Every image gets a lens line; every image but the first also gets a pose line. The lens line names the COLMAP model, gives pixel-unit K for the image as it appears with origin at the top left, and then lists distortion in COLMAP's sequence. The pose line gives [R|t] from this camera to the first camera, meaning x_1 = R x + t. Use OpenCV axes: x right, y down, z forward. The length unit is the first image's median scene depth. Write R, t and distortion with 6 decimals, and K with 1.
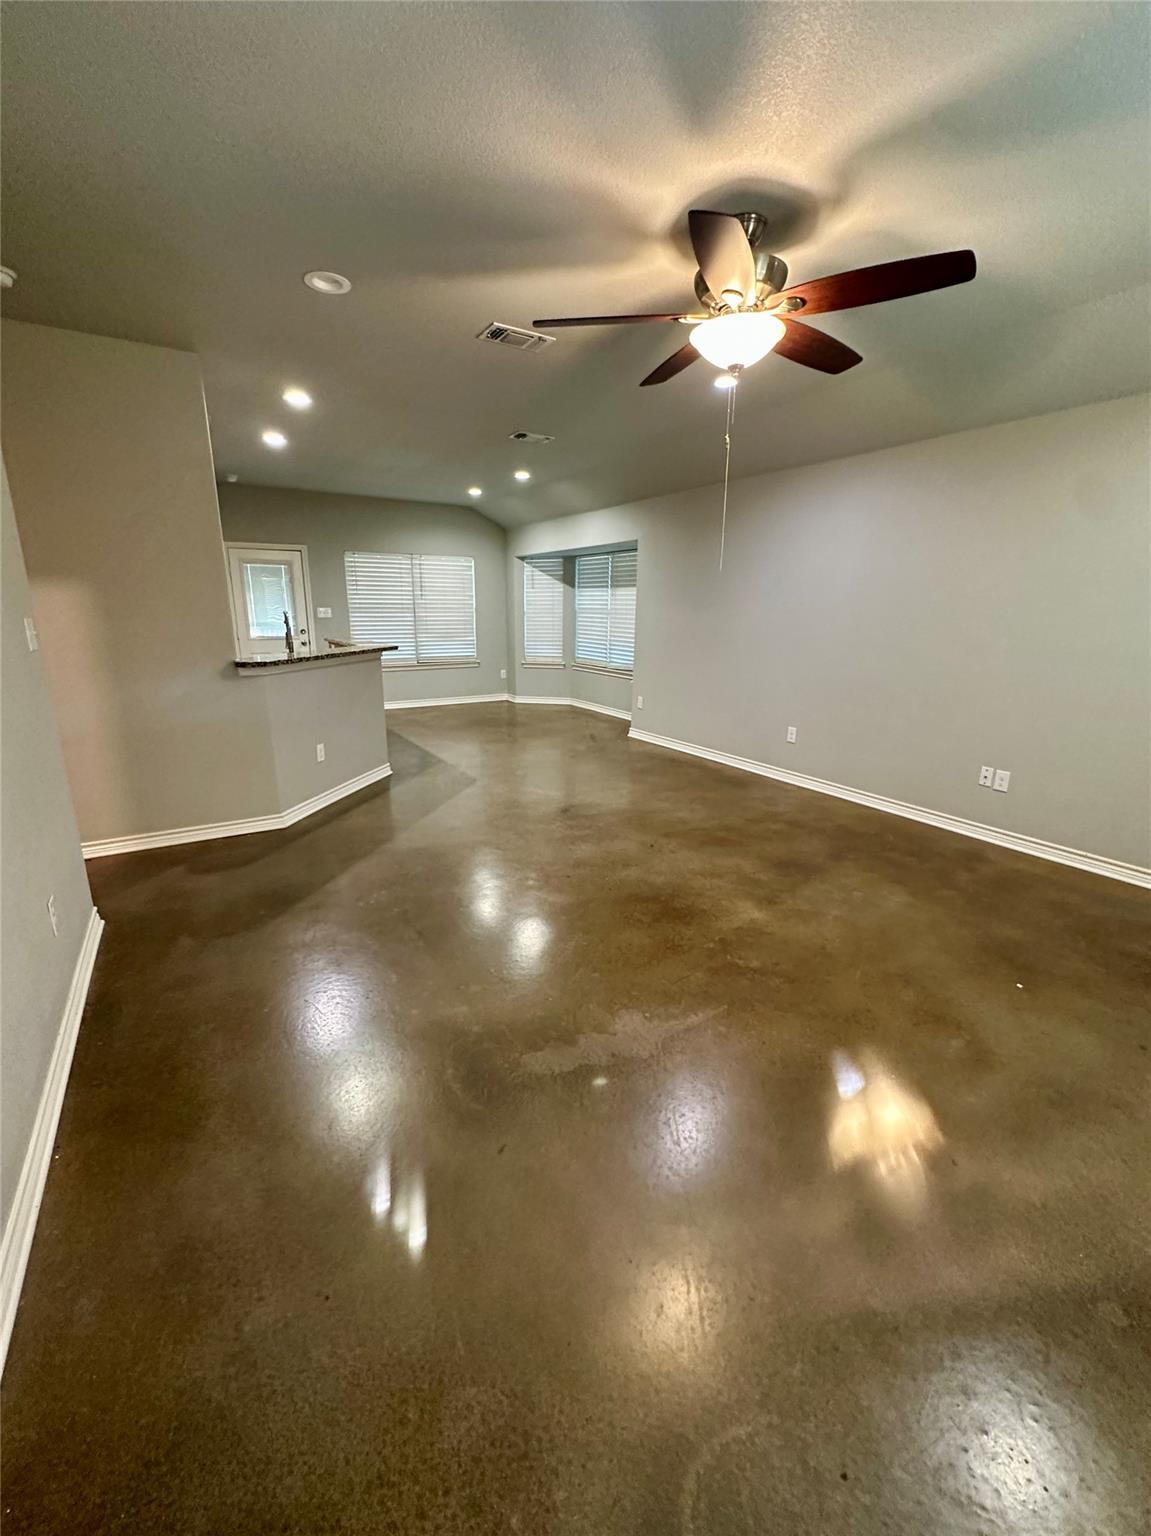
lens RADIAL K [[624.2, 0, 571.4], [0, 624.2, 760.0], [0, 0, 1]] dist [-0.000981, 0.000054]
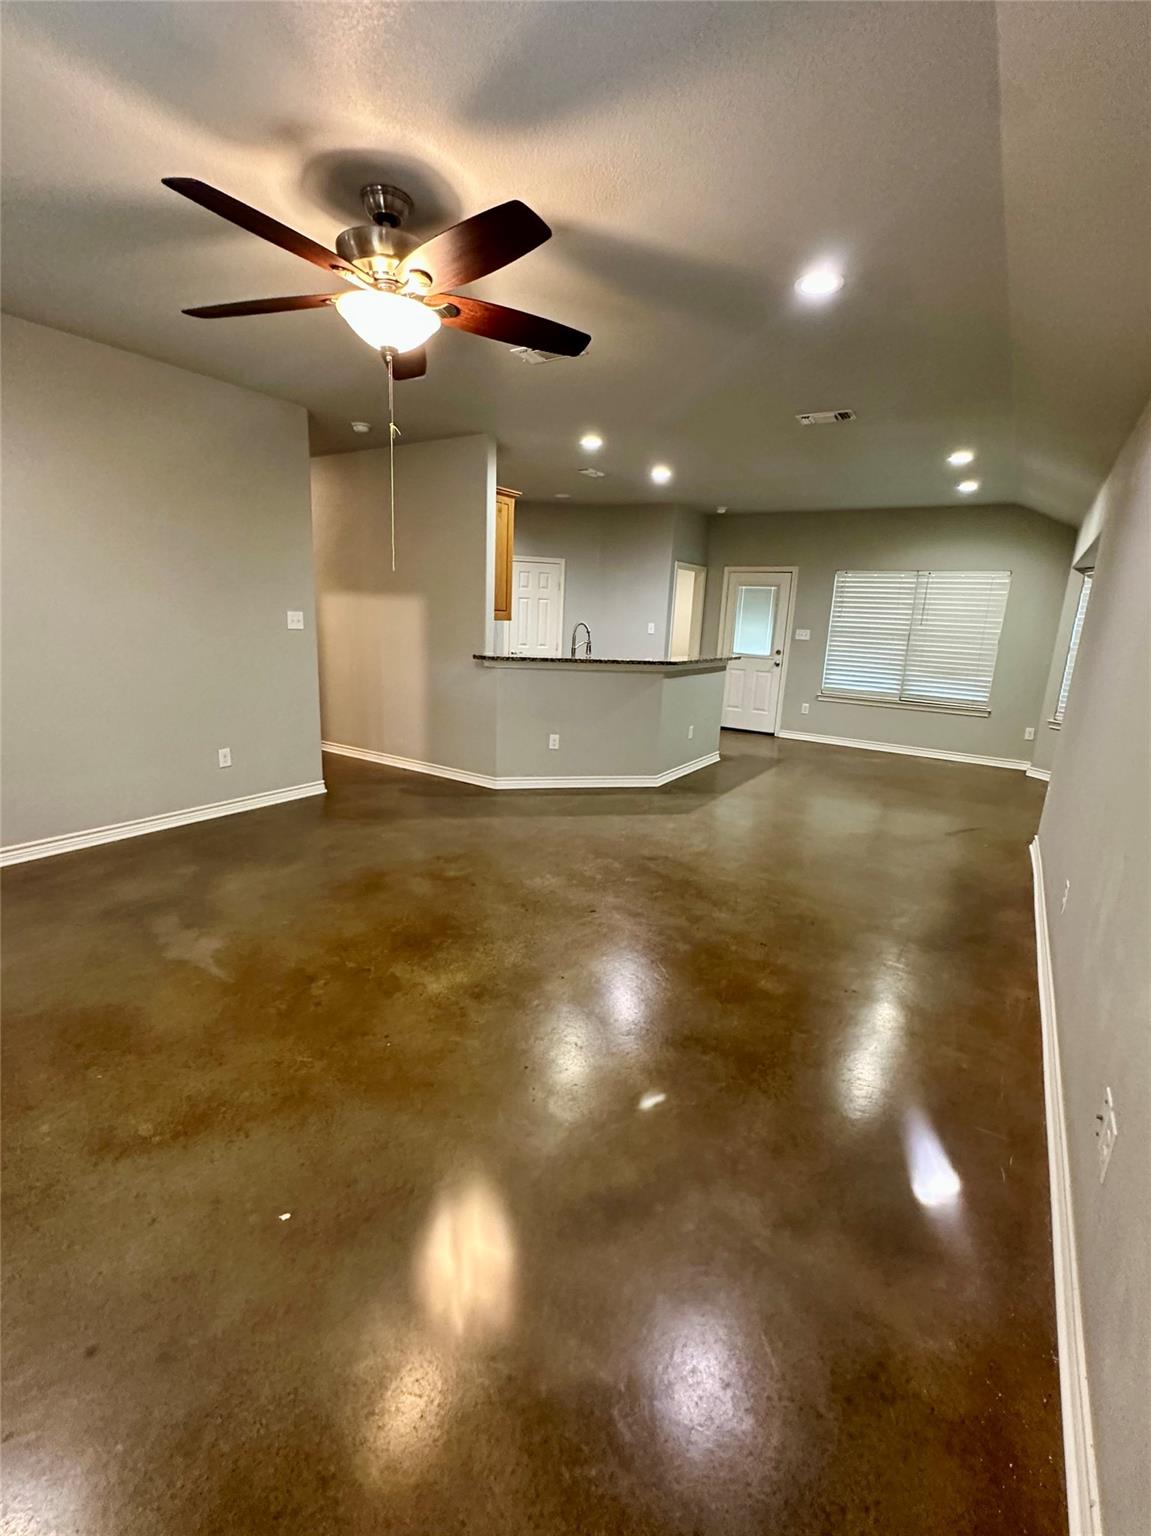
lens RADIAL K [[657.4, 0, 573.7], [0, 657.4, 761.3], [0, 0, 1]] dist [-0.000814, -0.000065]
pose [[0.440245, 0.208972, -0.873221, 0.814650], [-0.256306, 0.961322, 0.100835, -0.128382], [0.860518, 0.179419, 0.476778, 0.529961]]
